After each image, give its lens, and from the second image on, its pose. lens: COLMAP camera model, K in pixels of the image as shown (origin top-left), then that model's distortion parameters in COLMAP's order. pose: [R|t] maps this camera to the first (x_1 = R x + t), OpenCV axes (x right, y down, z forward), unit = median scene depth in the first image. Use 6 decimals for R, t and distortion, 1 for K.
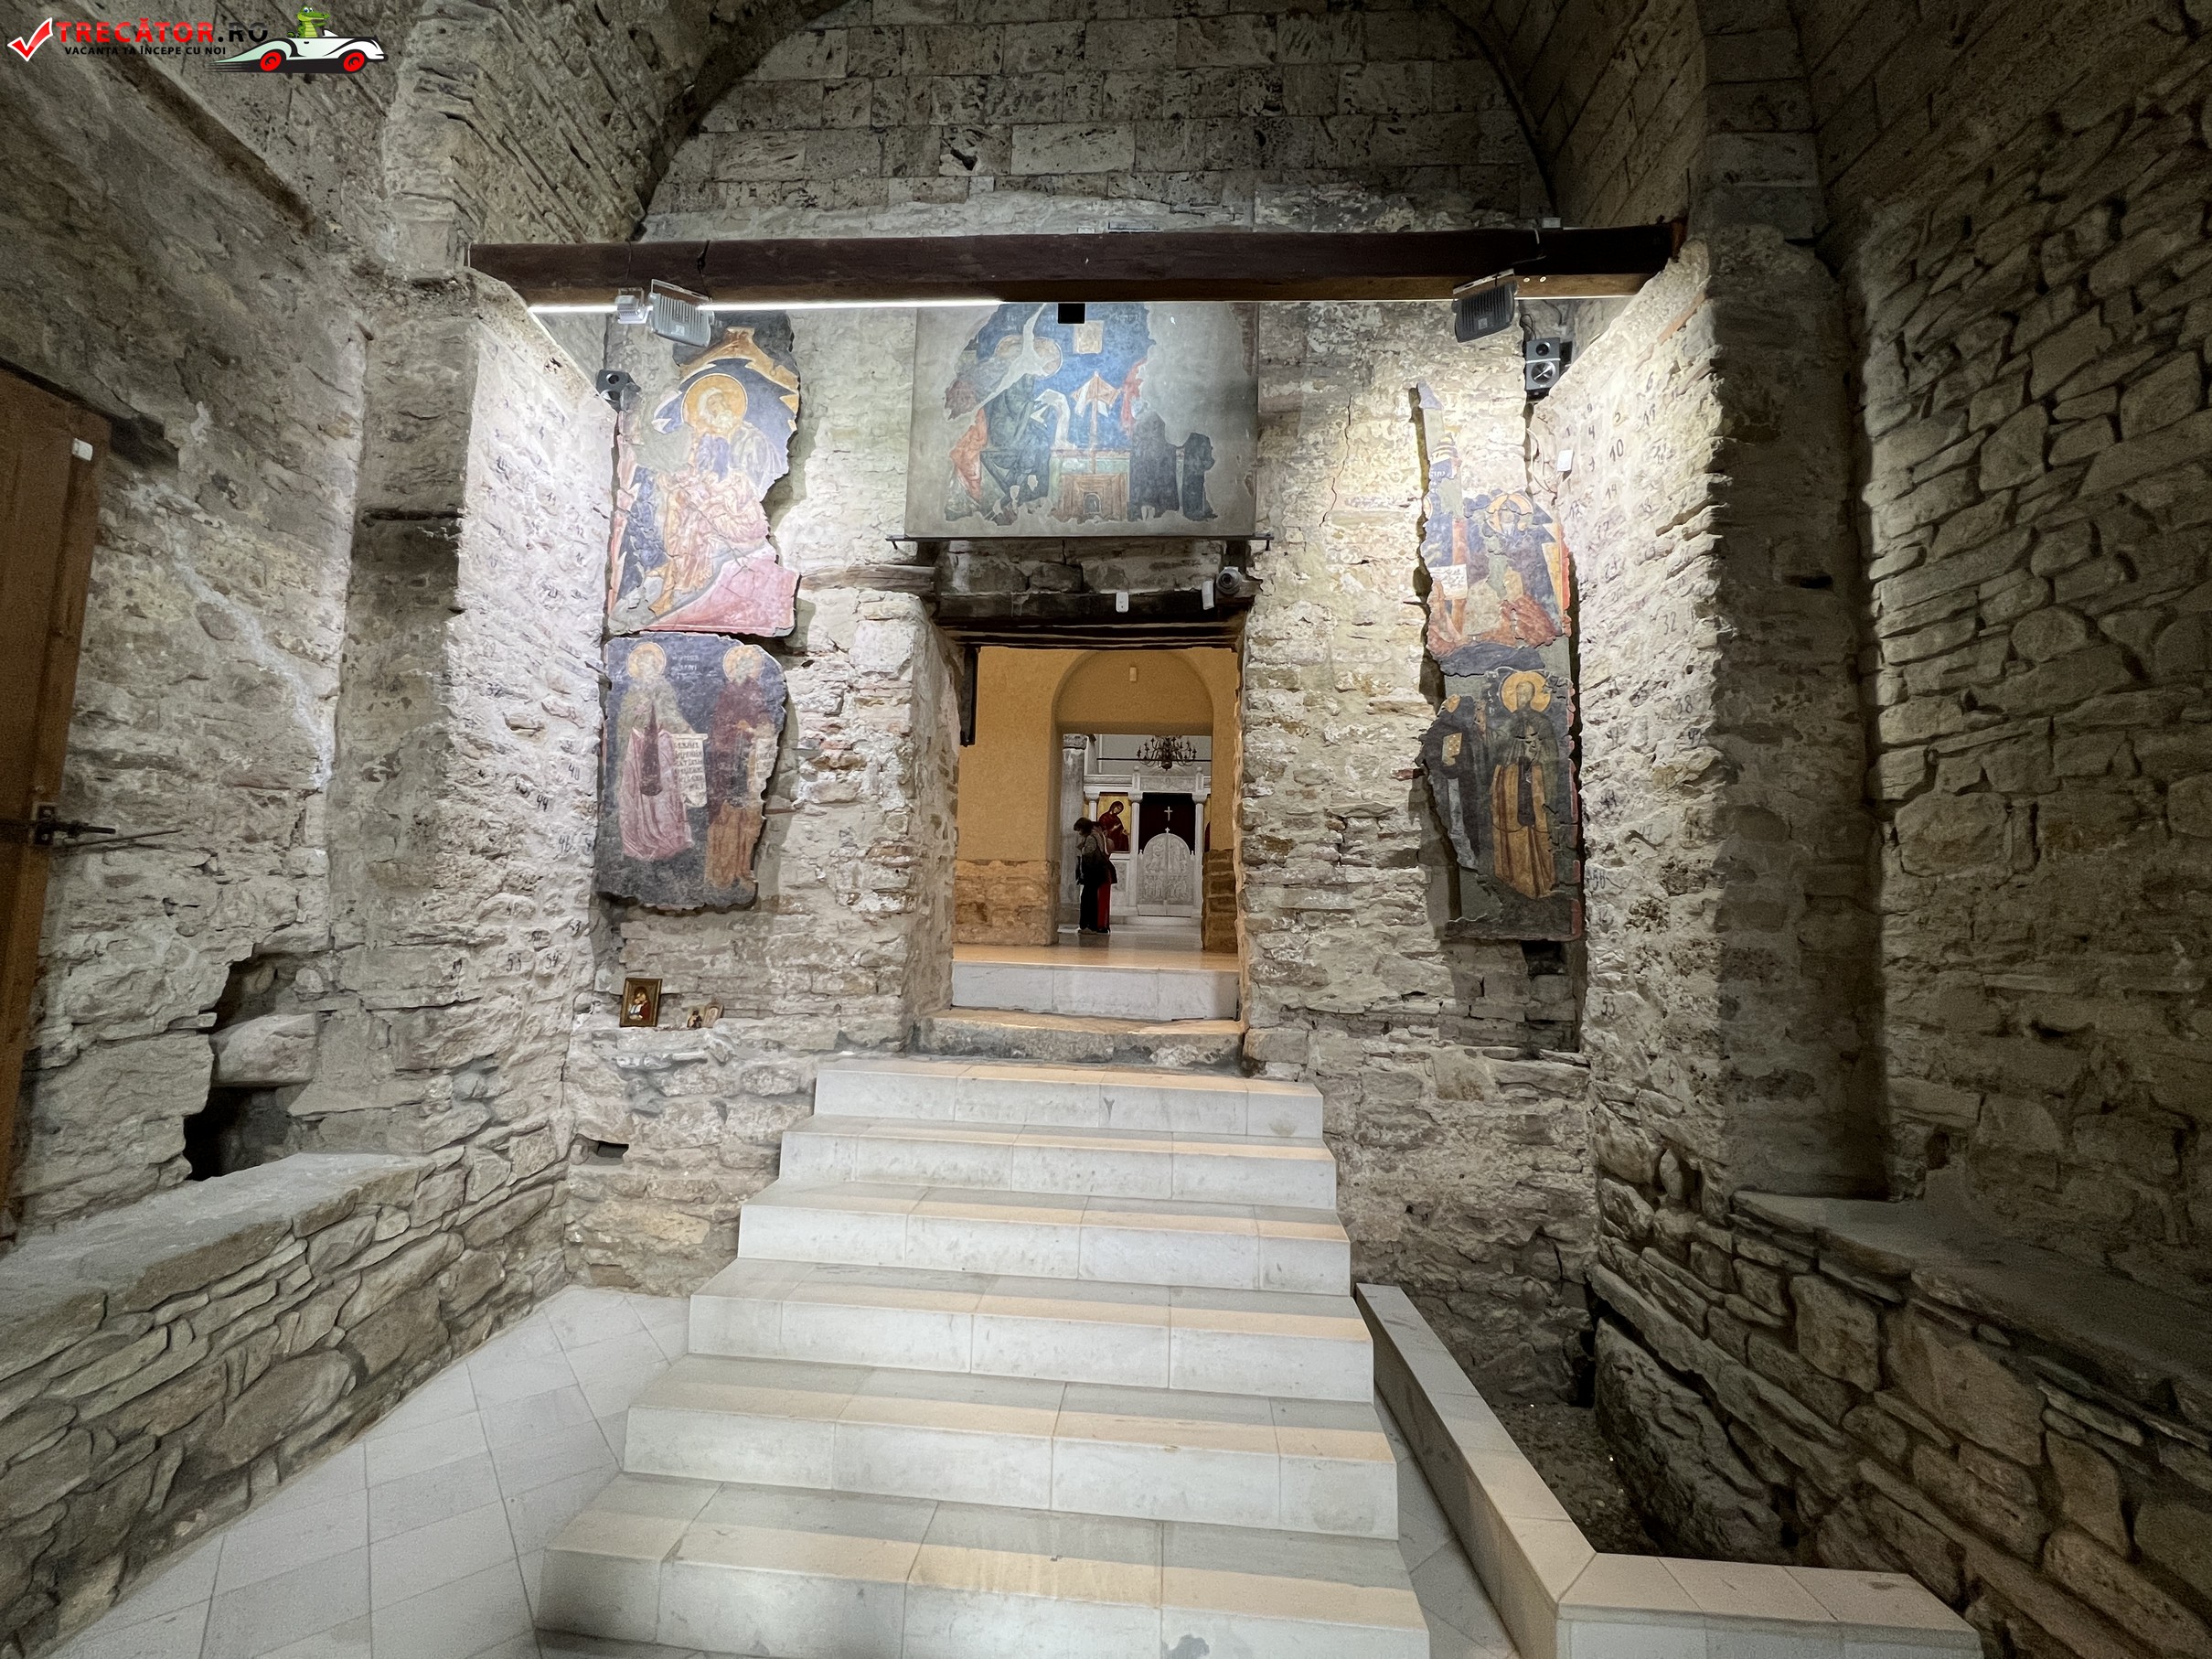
lens RADIAL K [[886.5, 0, 1101.1], [0, 886.5, 828.5], [0, 0, 1]] dist [-0.000087, 0.000001]
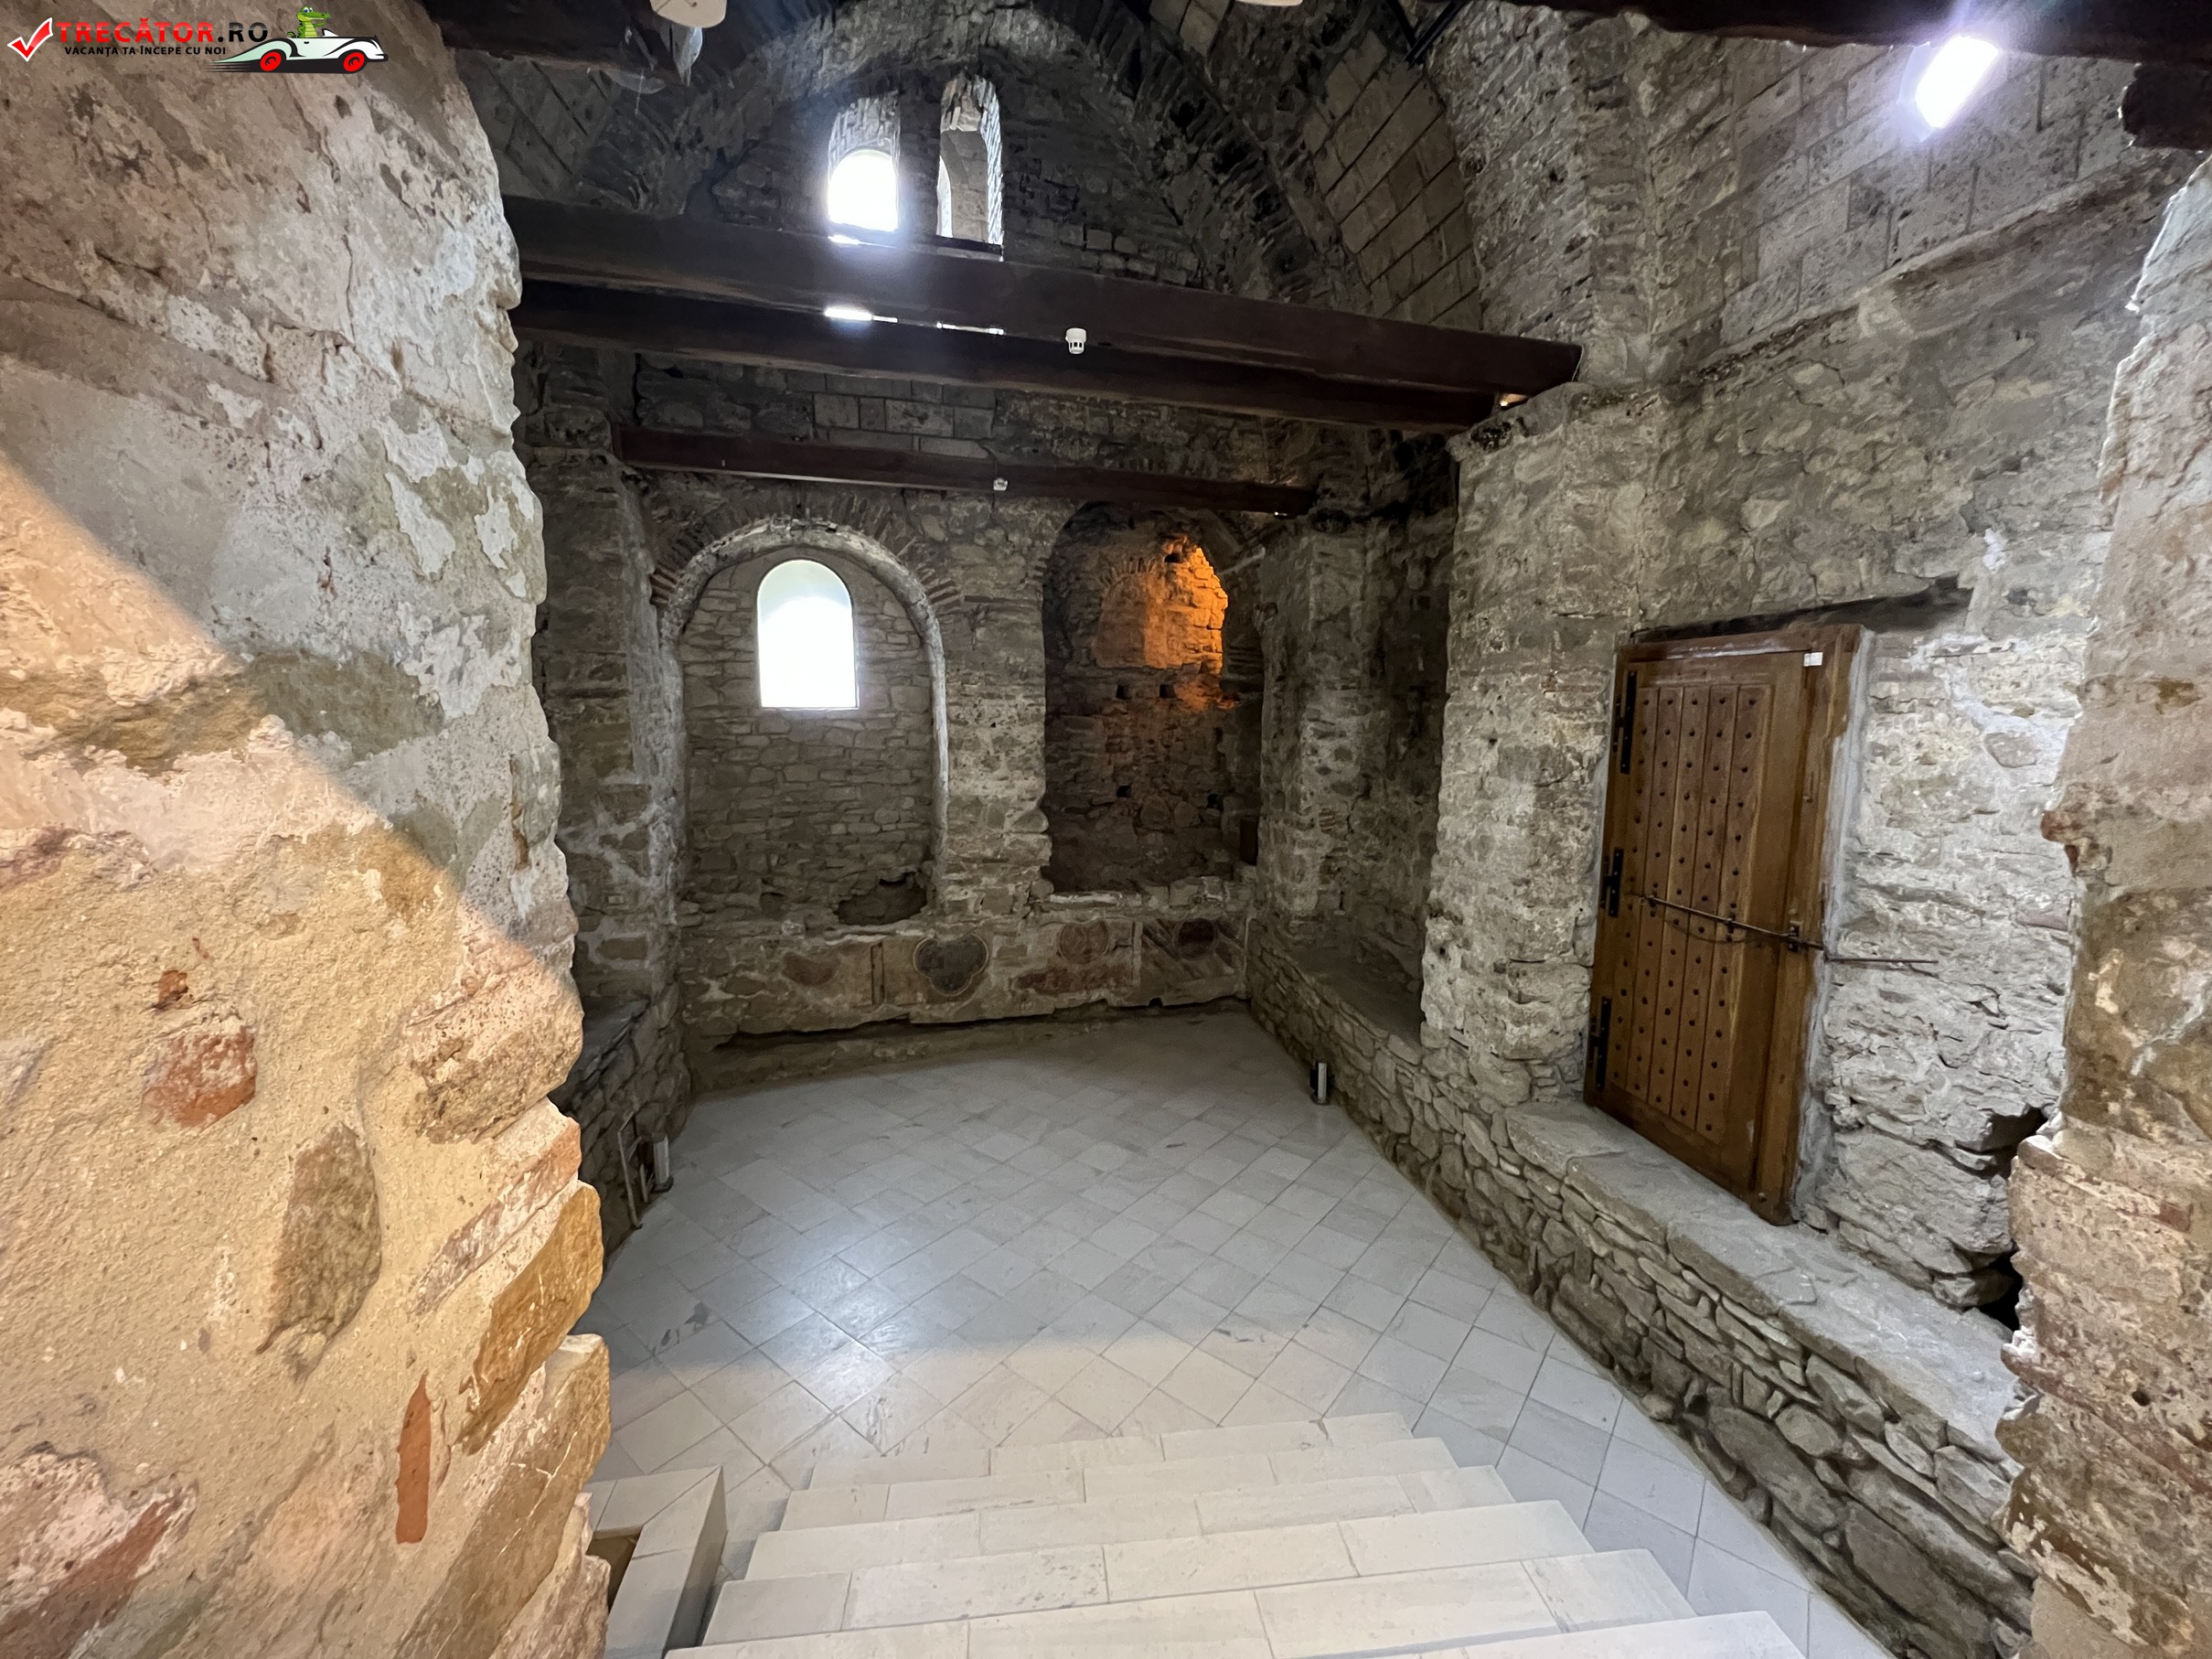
lens RADIAL K [[890.2, 0, 1105.7], [0, 890.2, 833.3], [0, 0, 1]] dist [0.000351, 0.000030]
pose [[-0.980409, -0.005482, -0.196898, 0.133785], [-0.013378, 0.999158, 0.038795, -0.180519], [0.196520, 0.040669, -0.979656, 1.864784]]
